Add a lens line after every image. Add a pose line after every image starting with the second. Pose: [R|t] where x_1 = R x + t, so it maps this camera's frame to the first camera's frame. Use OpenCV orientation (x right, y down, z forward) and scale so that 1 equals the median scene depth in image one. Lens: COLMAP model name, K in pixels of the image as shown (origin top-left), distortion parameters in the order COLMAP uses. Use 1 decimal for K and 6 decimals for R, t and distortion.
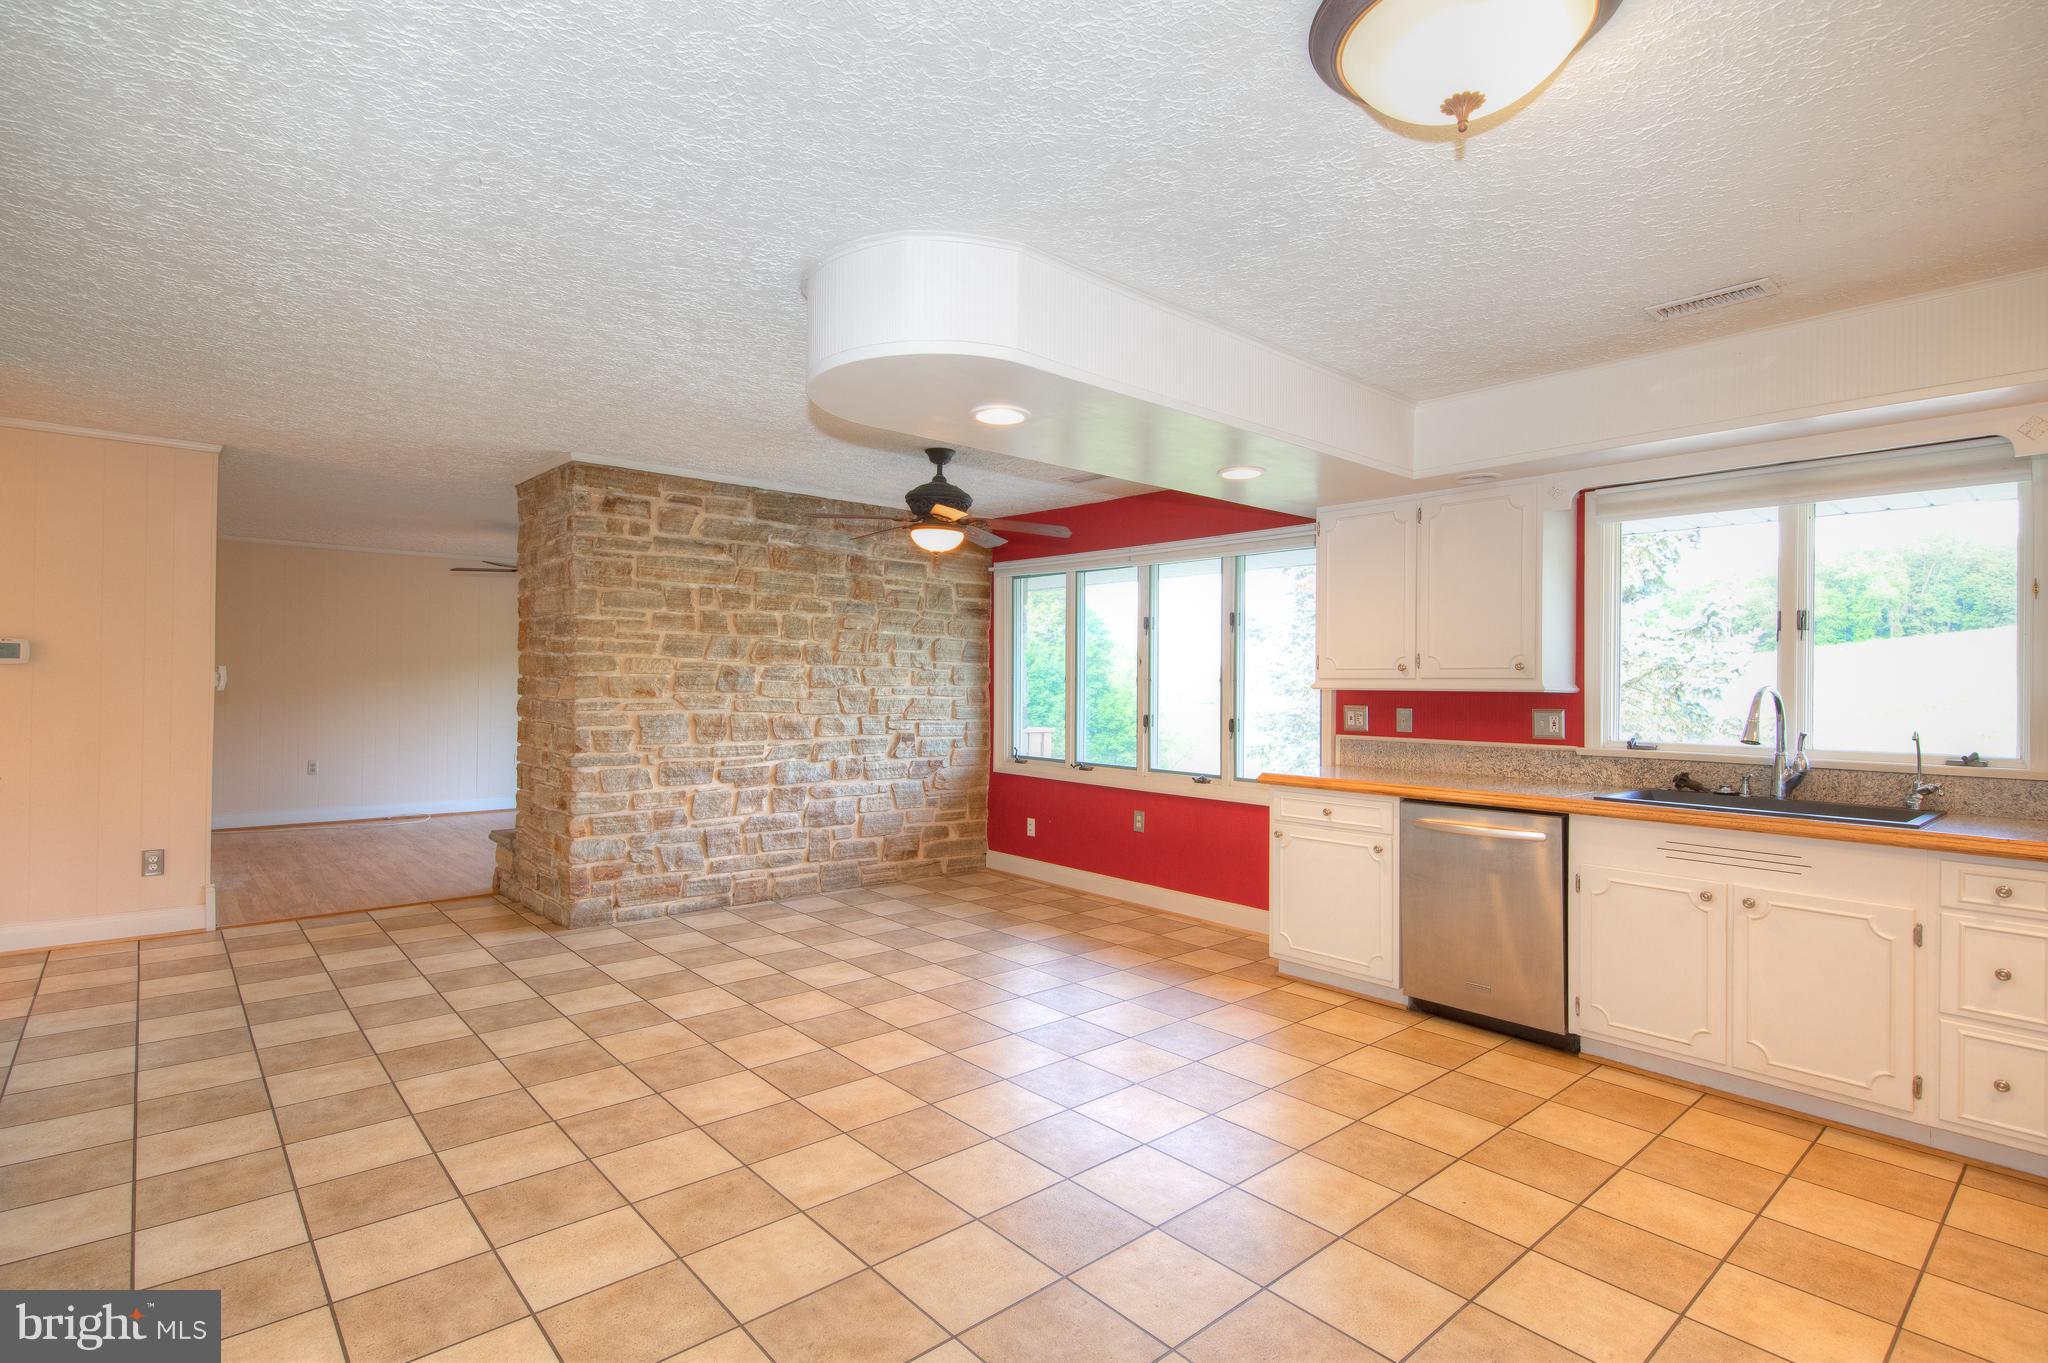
lens RADIAL K [[997.1, 0, 1024.0], [0, 997.1, 681.5], [0, 0, 1]] dist [0.003435, 0.000373]
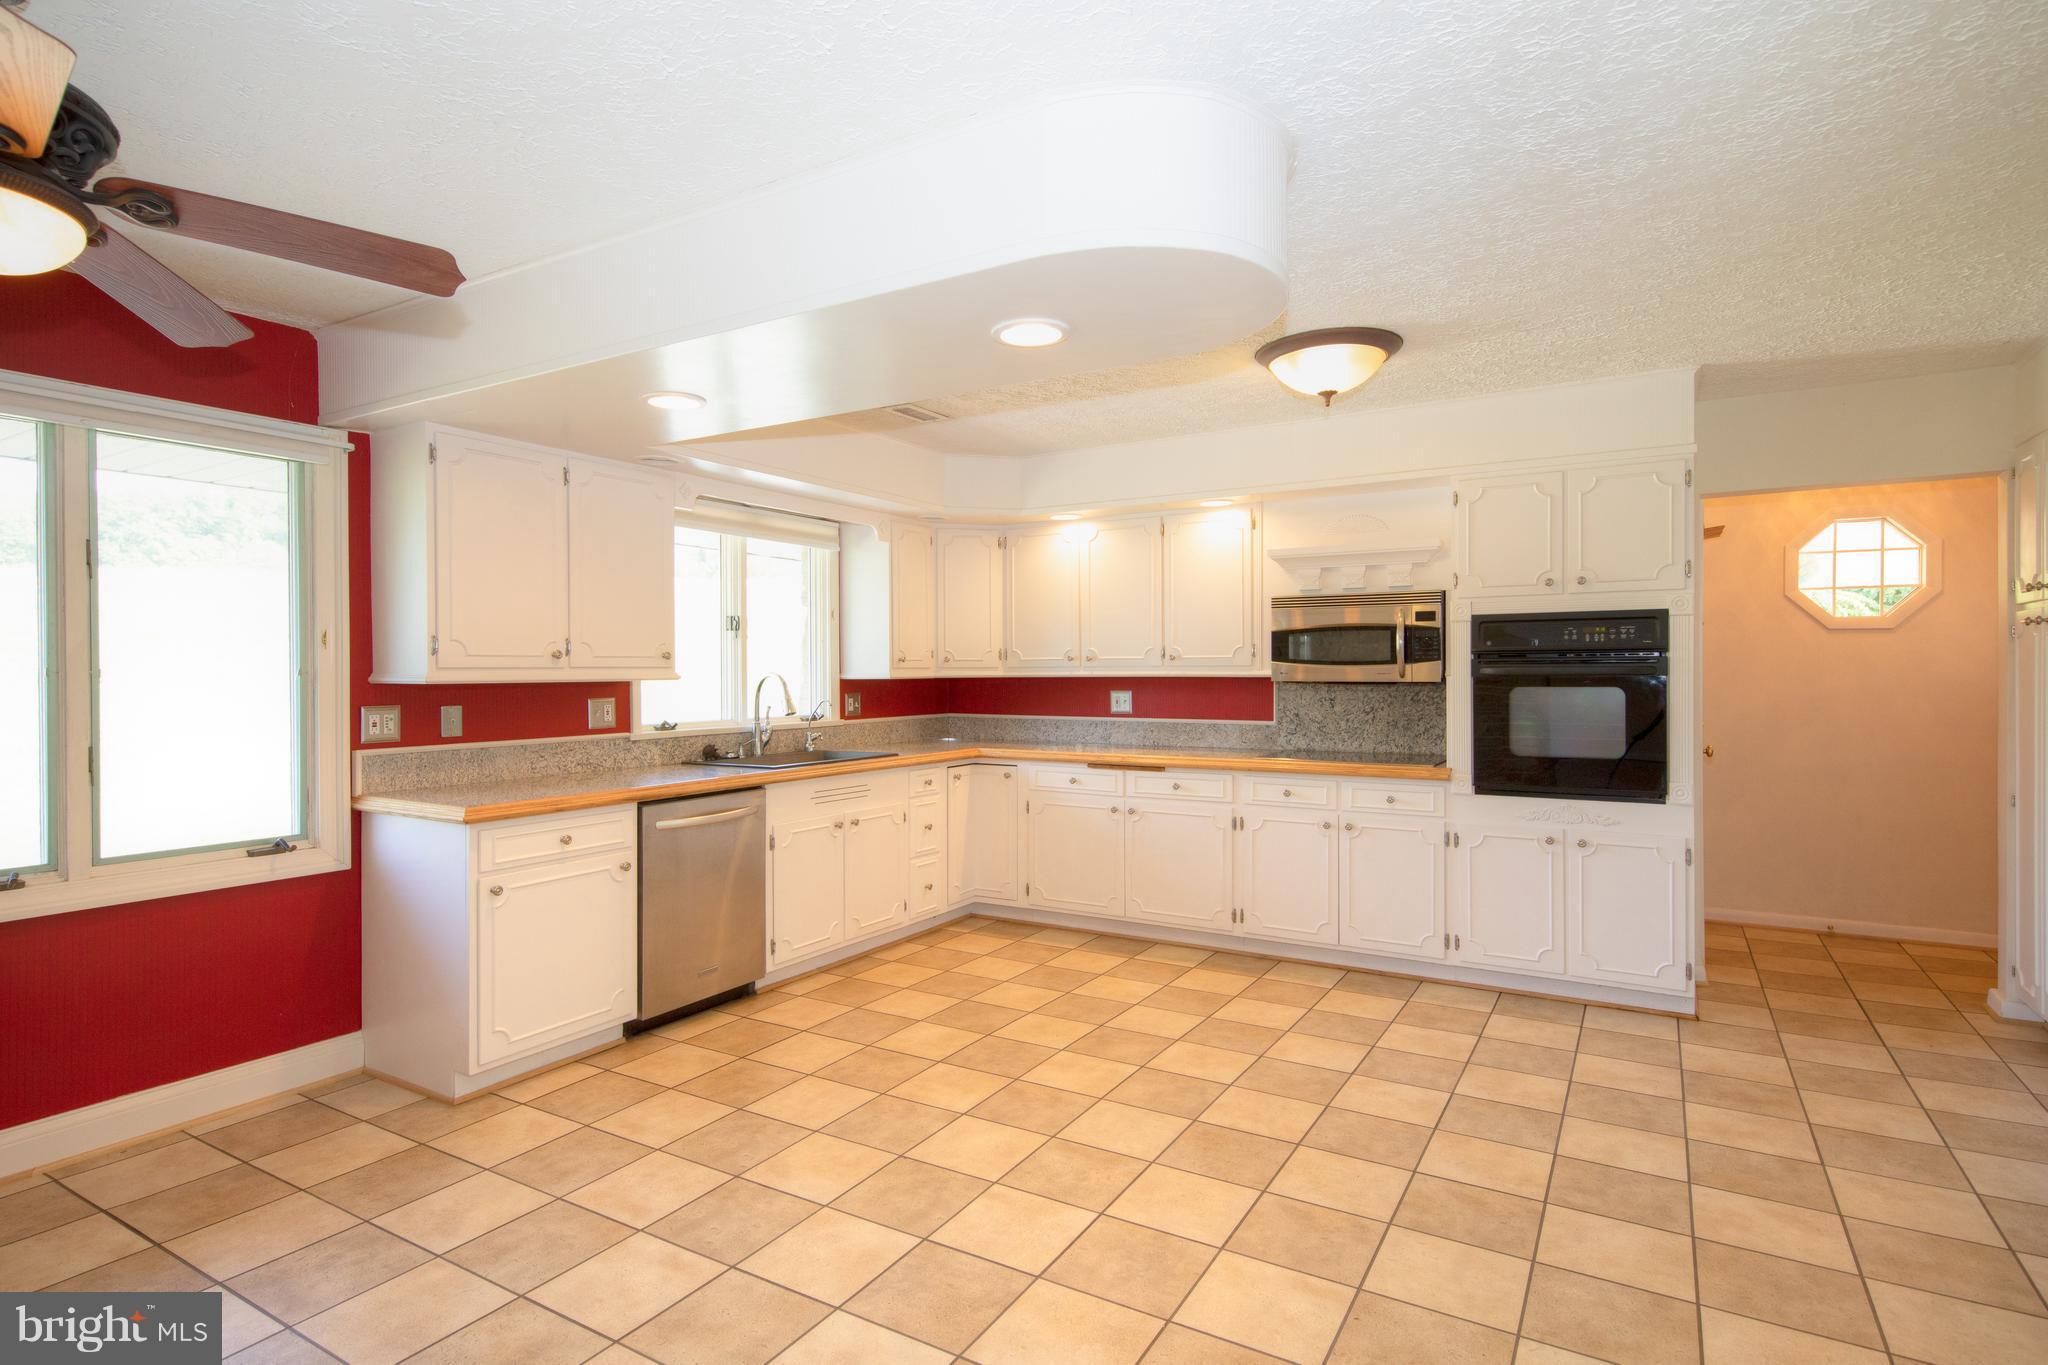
lens RADIAL K [[1044.3, 0, 1019.3], [0, 1044.3, 677.8], [0, 0, 1]] dist [0.017942, -0.000430]
pose [[-0.298174, -0.016409, 0.954370, -0.753088], [0.000261, 0.999851, 0.017272, -0.013249], [-0.954511, 0.005399, -0.298126, 1.167730]]
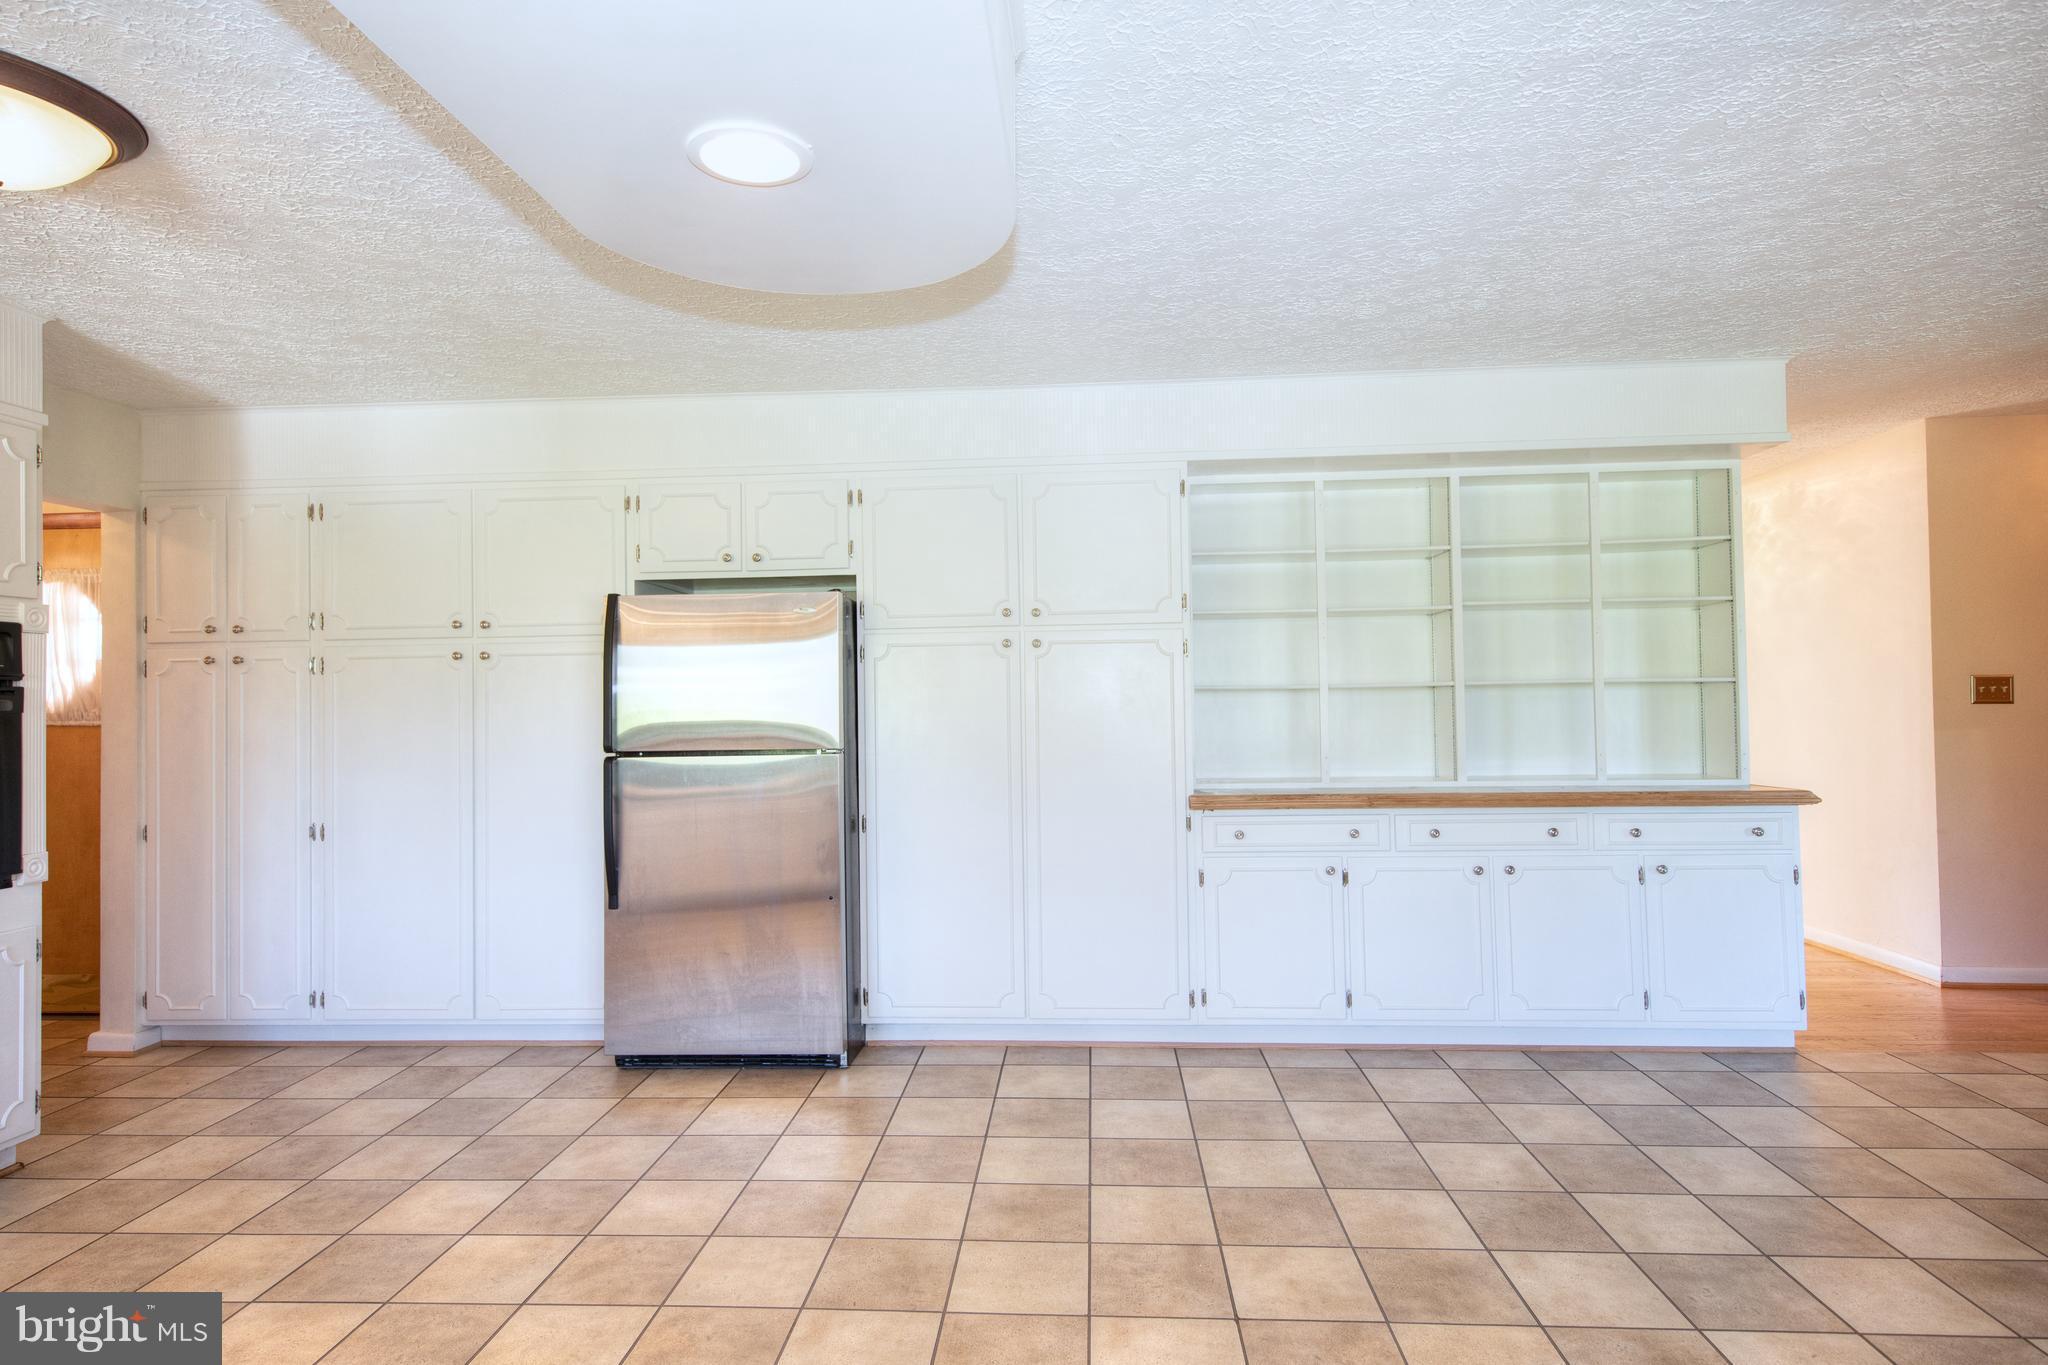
lens RADIAL K [[1099.7, 0, 1024.0], [0, 1099.7, 682.5], [0, 0, 1]] dist [0.008785, 0.000248]
pose [[-0.710934, -0.012275, -0.703152, 0.241537], [0.006176, 0.999700, -0.023696, 0.008025], [0.703232, -0.021189, -0.710645, 1.373895]]
